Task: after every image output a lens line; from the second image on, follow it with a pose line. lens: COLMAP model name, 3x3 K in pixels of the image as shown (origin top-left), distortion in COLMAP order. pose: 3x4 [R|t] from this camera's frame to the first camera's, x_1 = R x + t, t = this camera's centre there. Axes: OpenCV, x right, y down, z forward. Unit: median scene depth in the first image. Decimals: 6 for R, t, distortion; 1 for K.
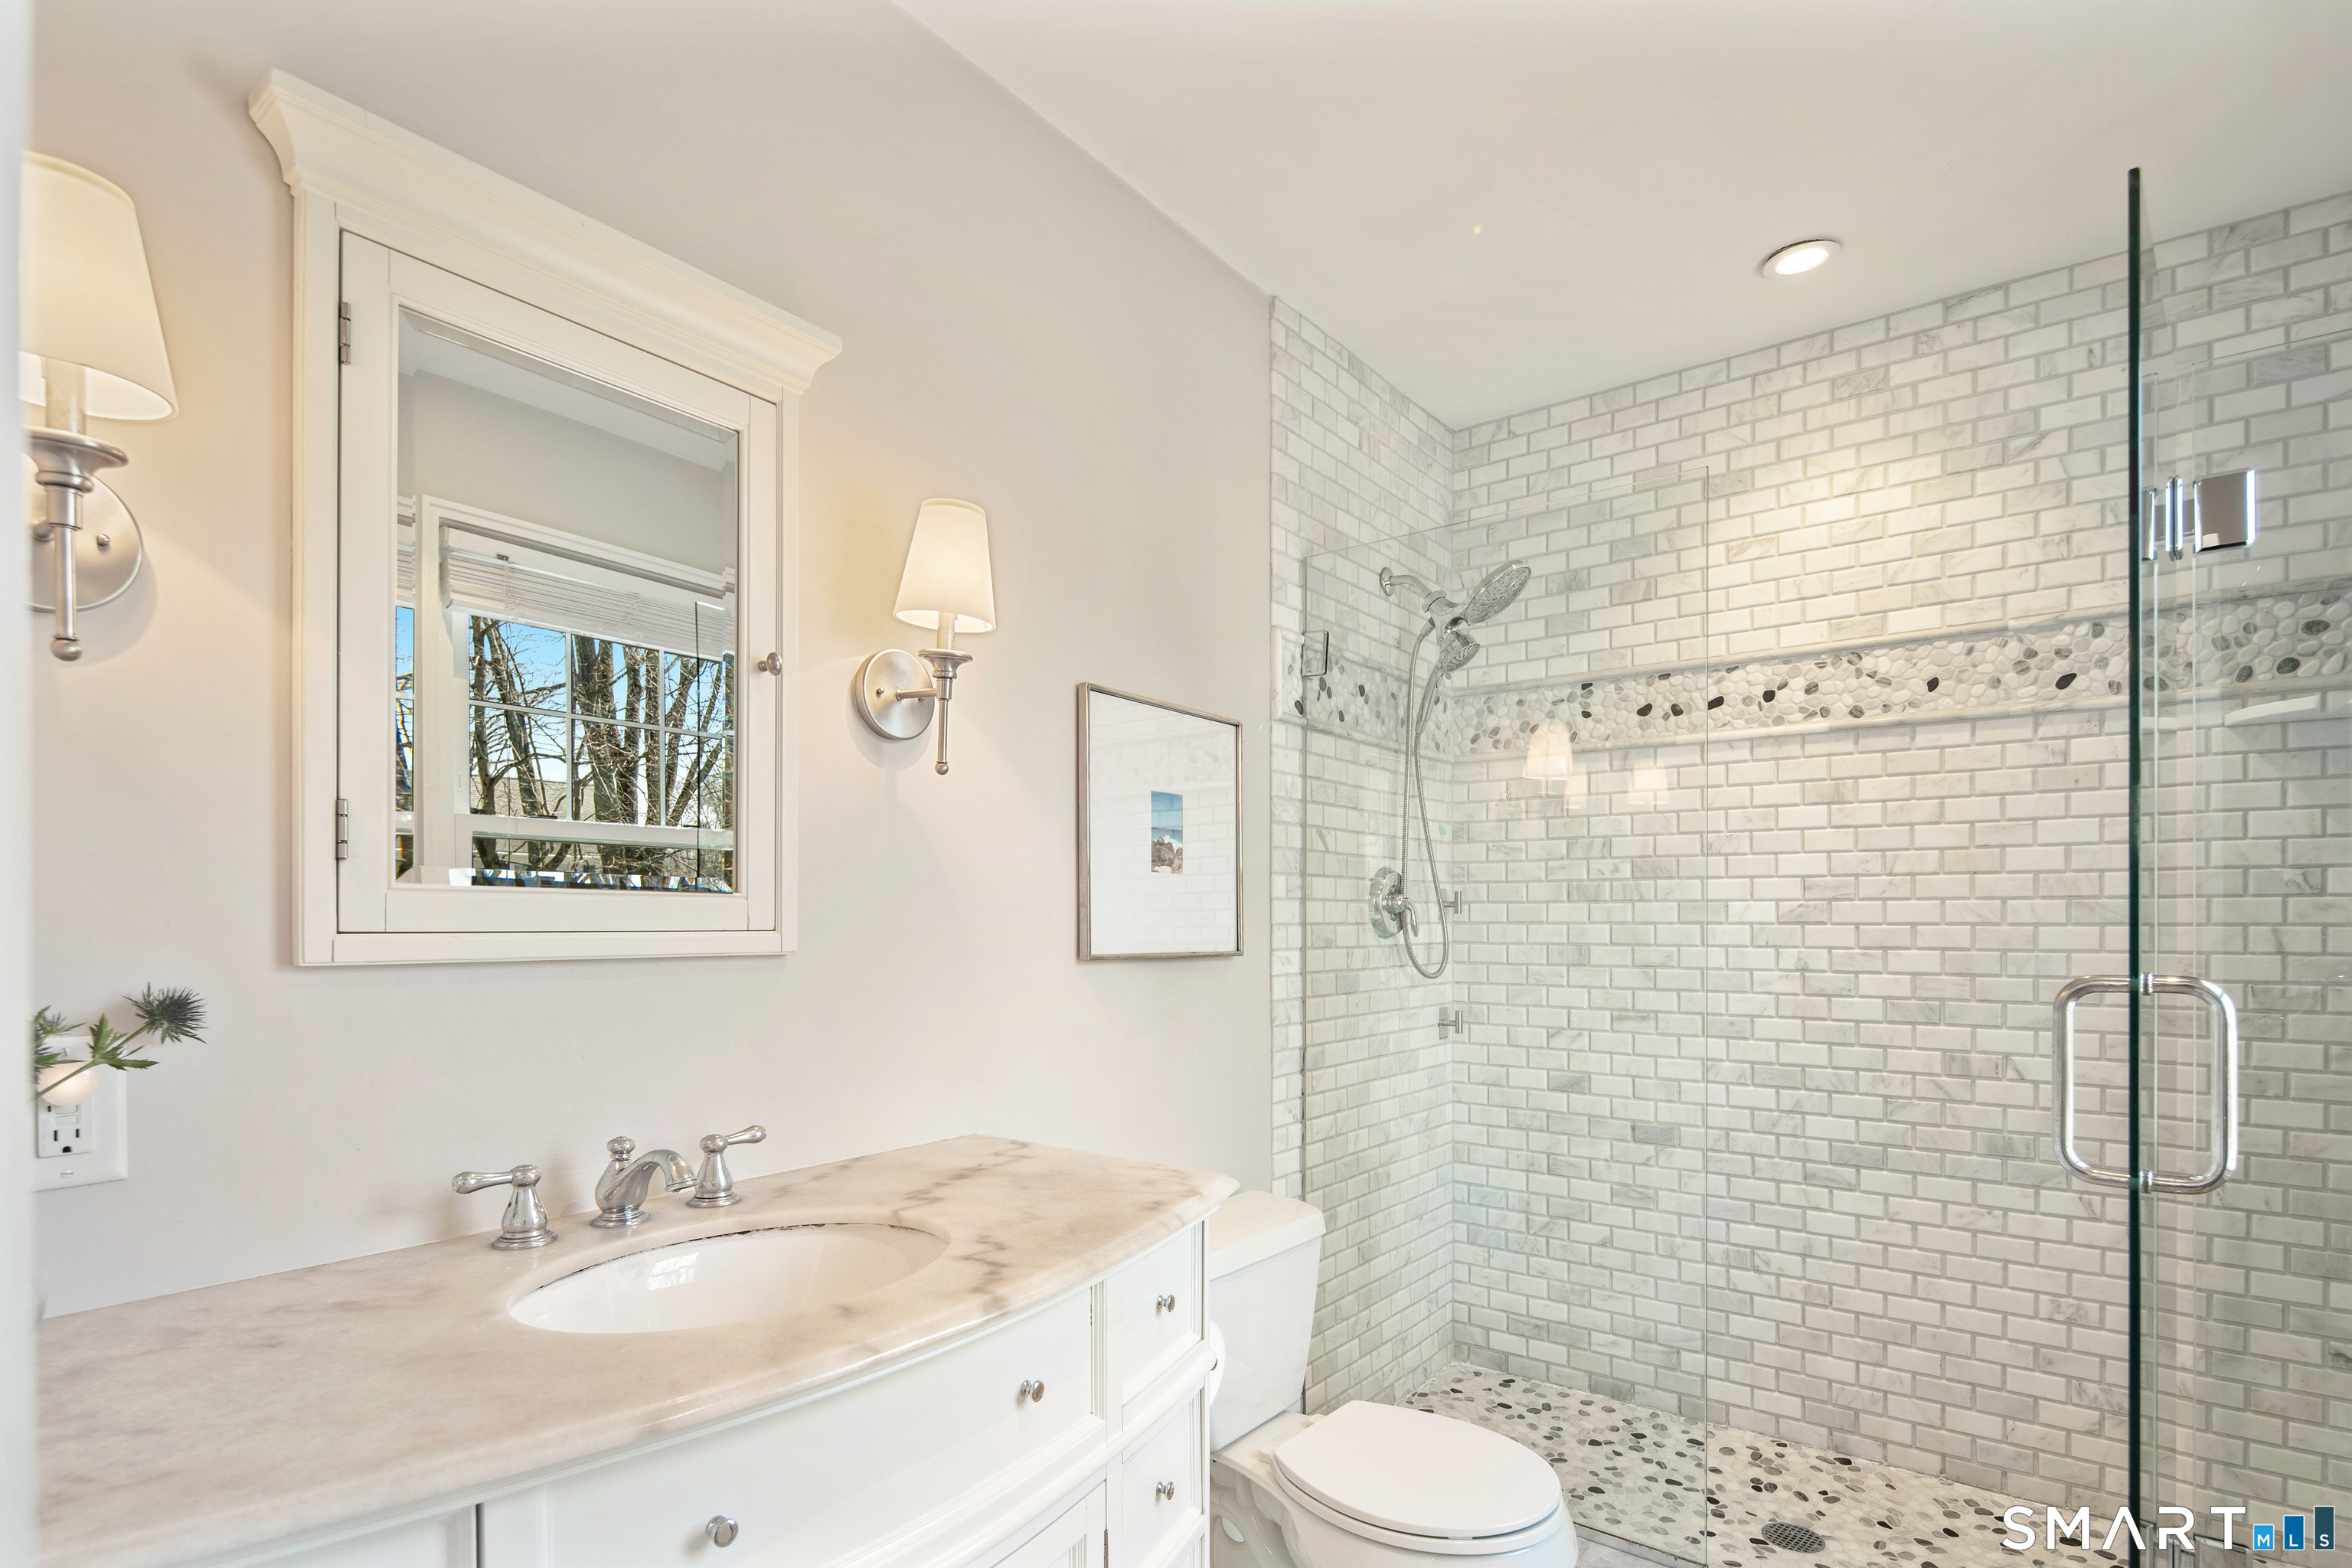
lens RADIAL K [[1159.3, 0, 1172.0], [0, 1159.3, 926.7], [0, 0, 1]] dist [0.005631, -0.004377]
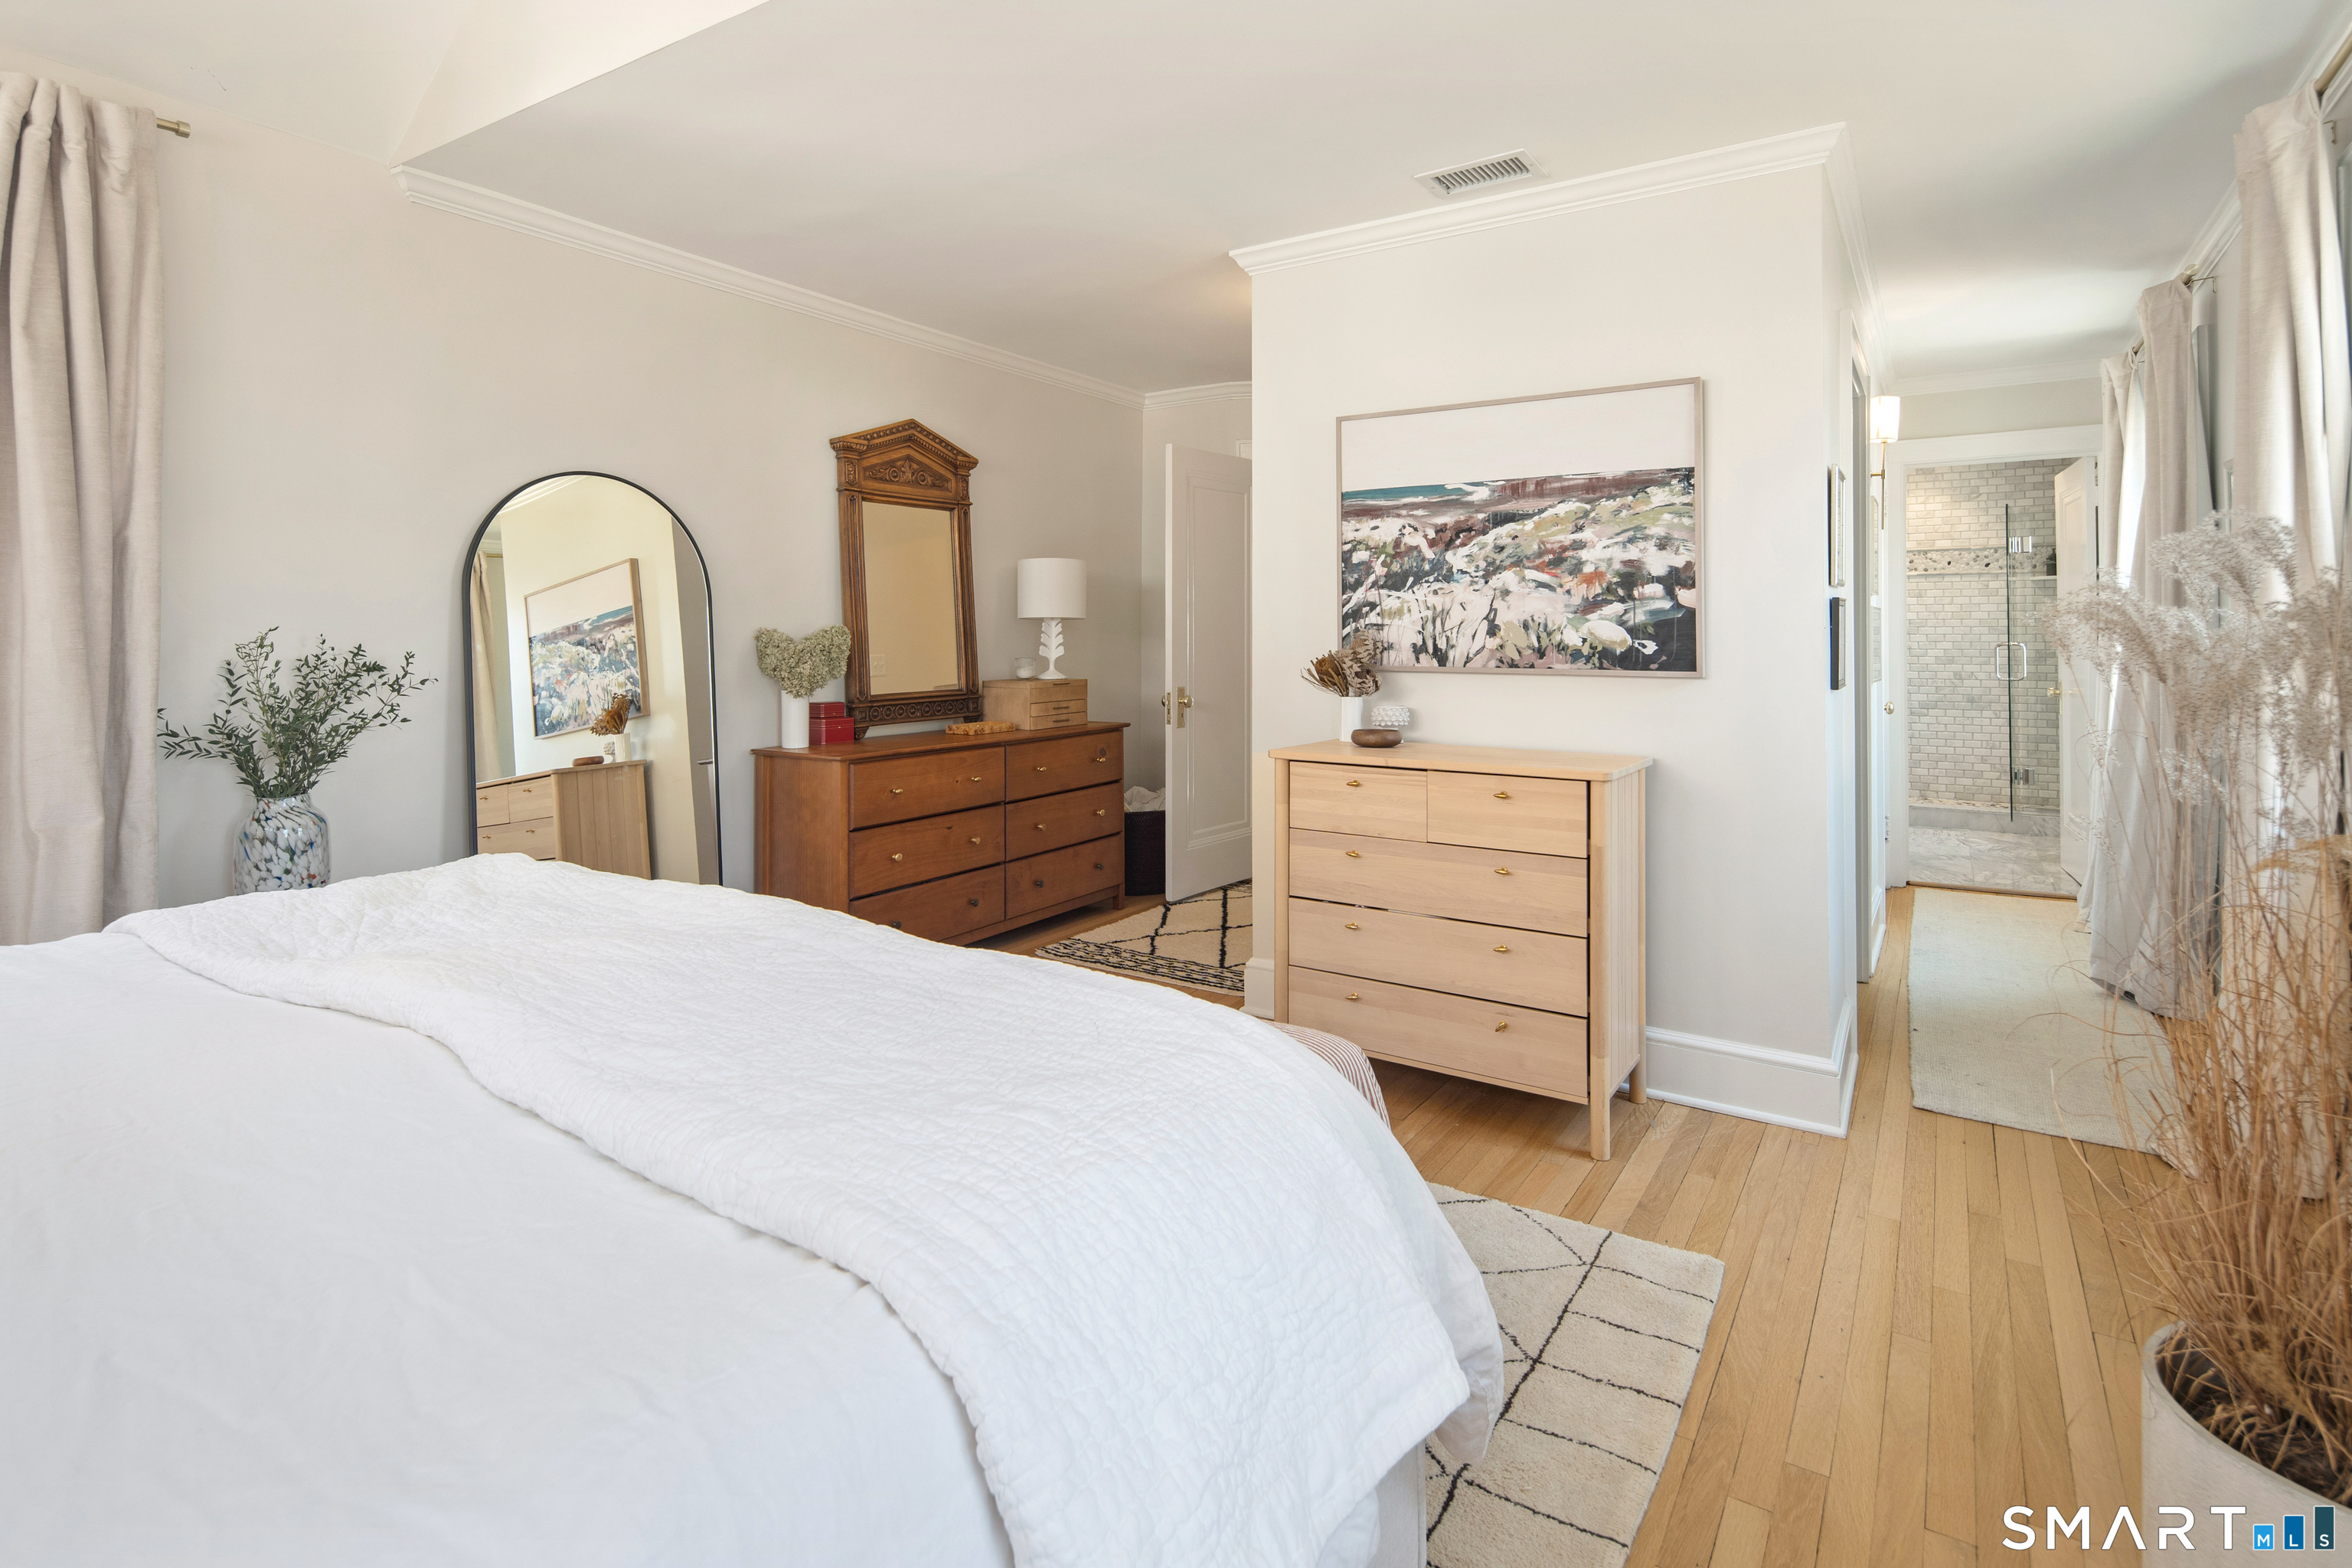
lens RADIAL K [[1159.3, 0, 1172.8], [0, 1159.3, 613.9], [0, 0, 1]] dist [0.005631, -0.004377]
pose [[0.997181, 0.003234, 0.074961, -1.878358], [-0.001489, 0.999727, -0.023319, 0.020928], [-0.075015, 0.023141, 0.996914, -2.227578]]
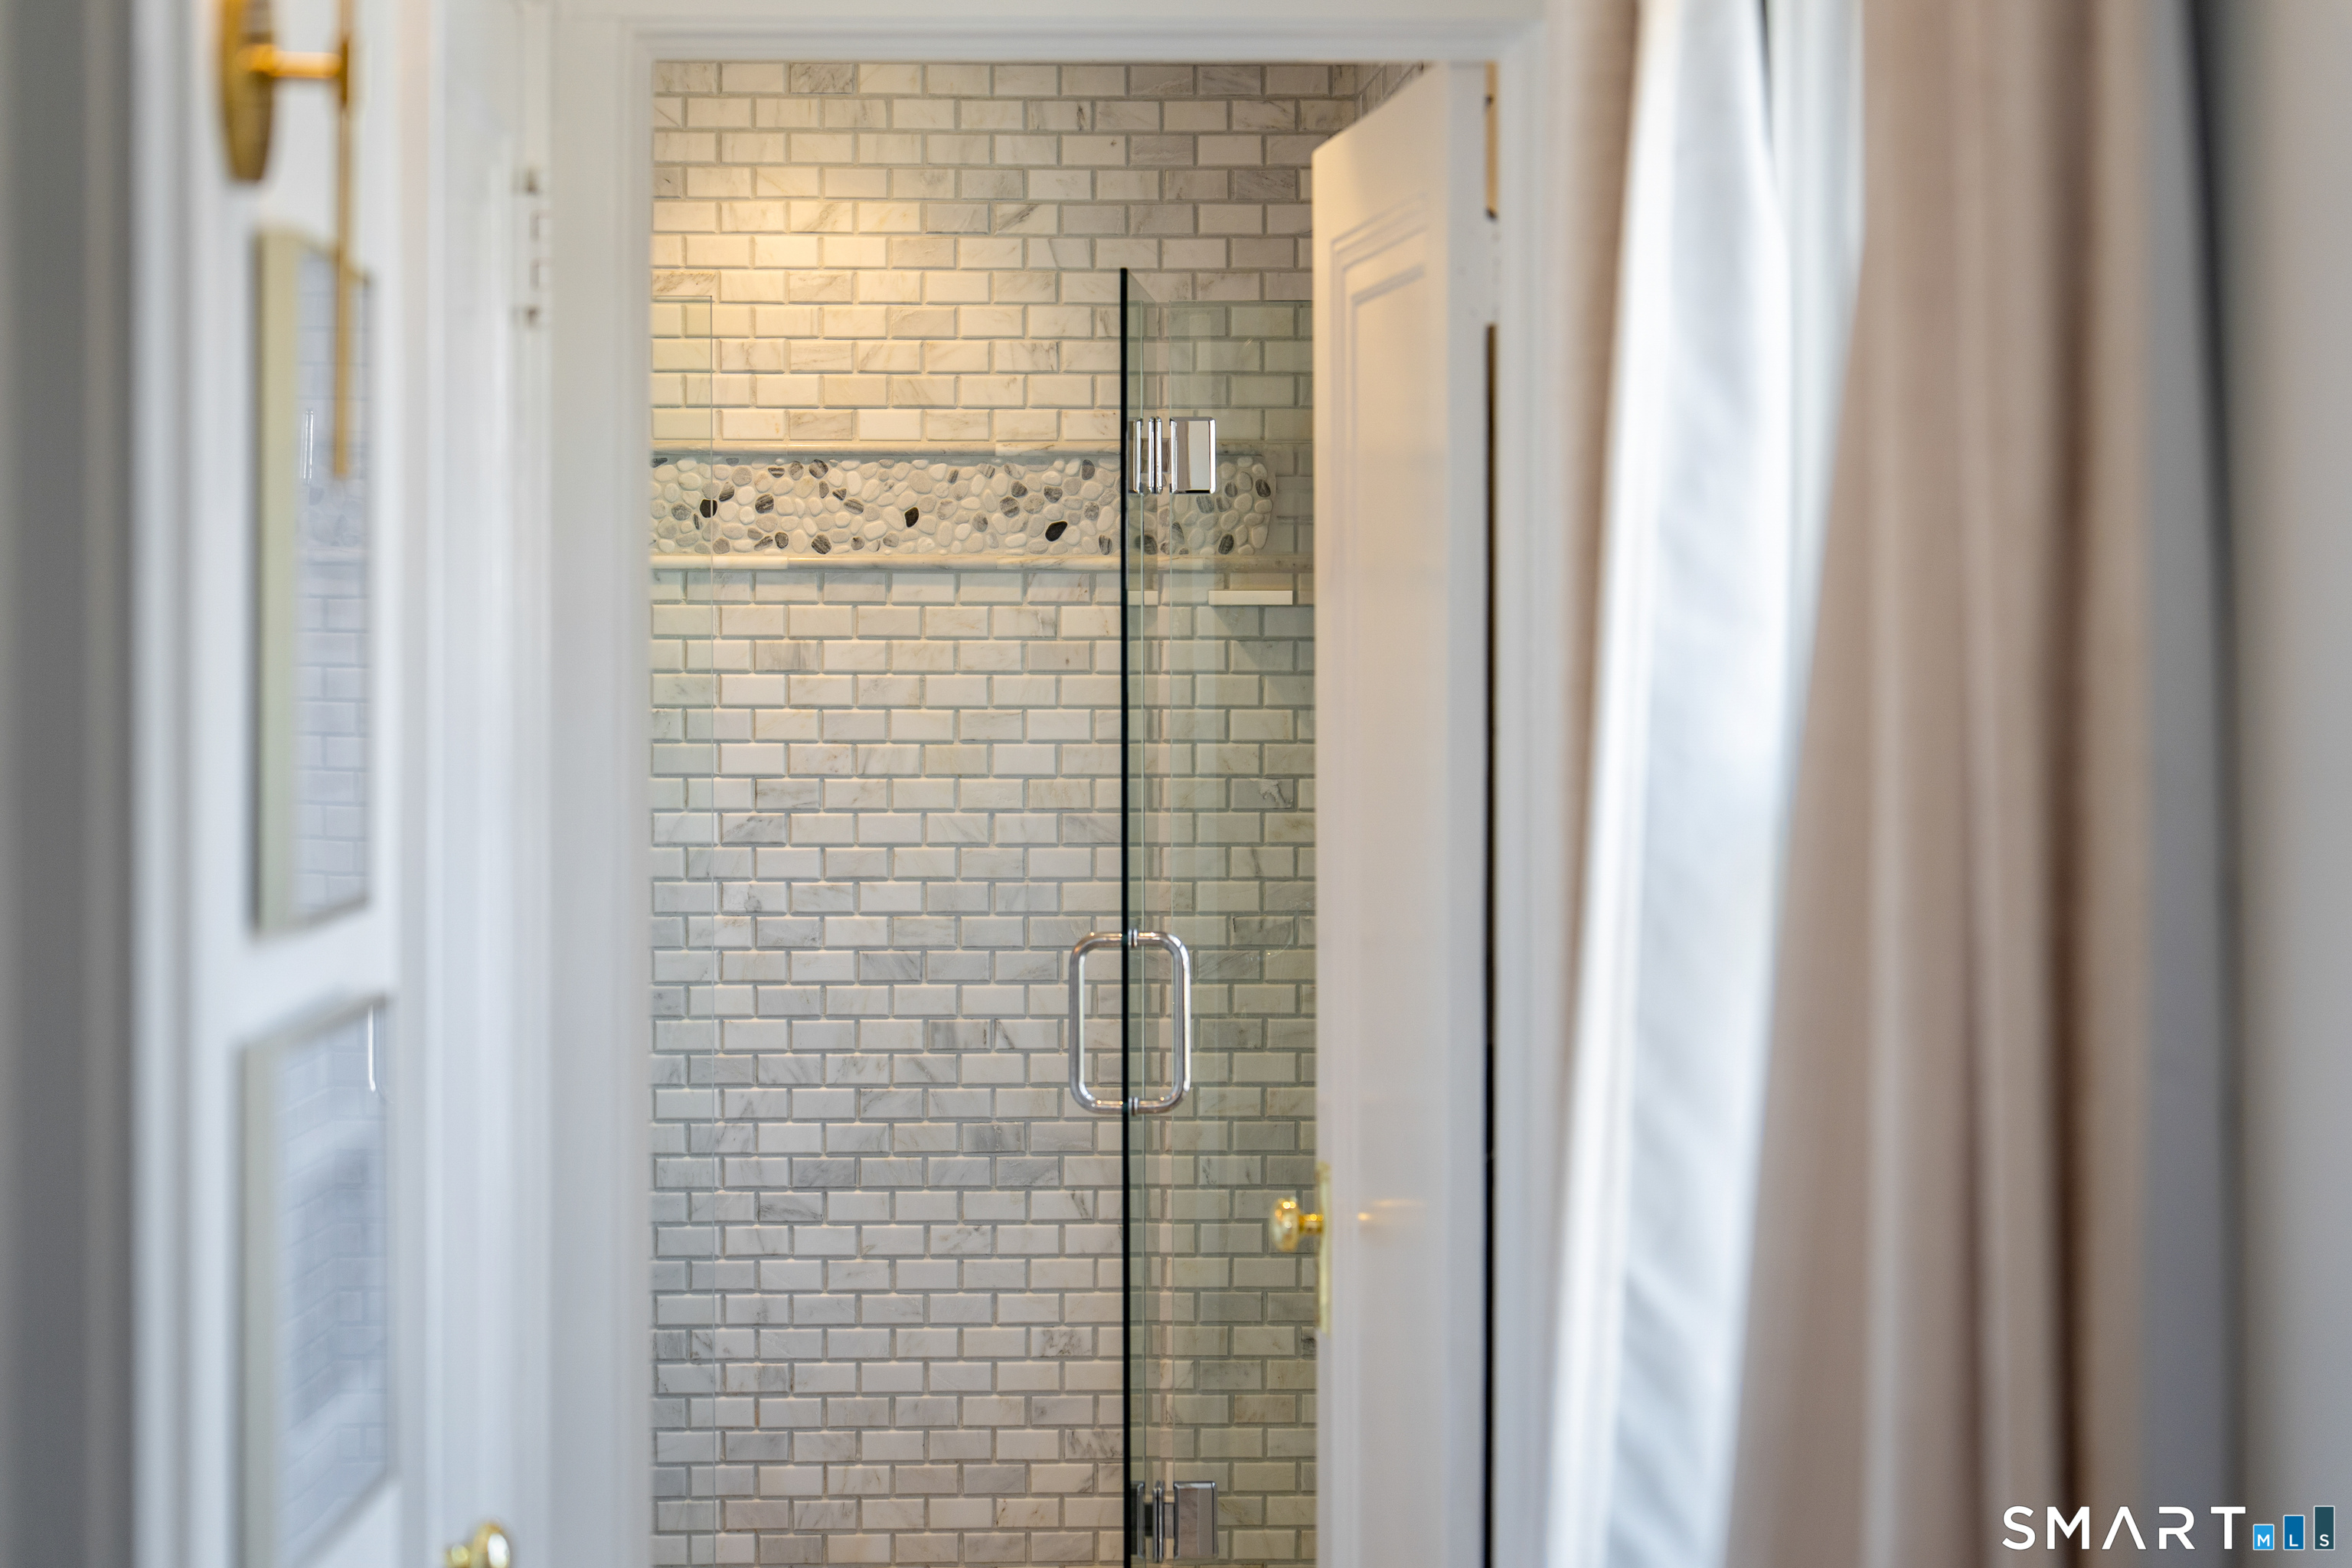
lens RADIAL K [[4577.1, 0, 1171.3], [0, 4577.1, 785.4], [0, 0, 1]] dist [0.021368, 0.000000]
pose [[0.763486, -0.019979, 0.645515, -1.101501], [0.002262, 0.999598, 0.028262, -0.123157], [-0.645820, -0.020118, 0.763224, -1.329539]]
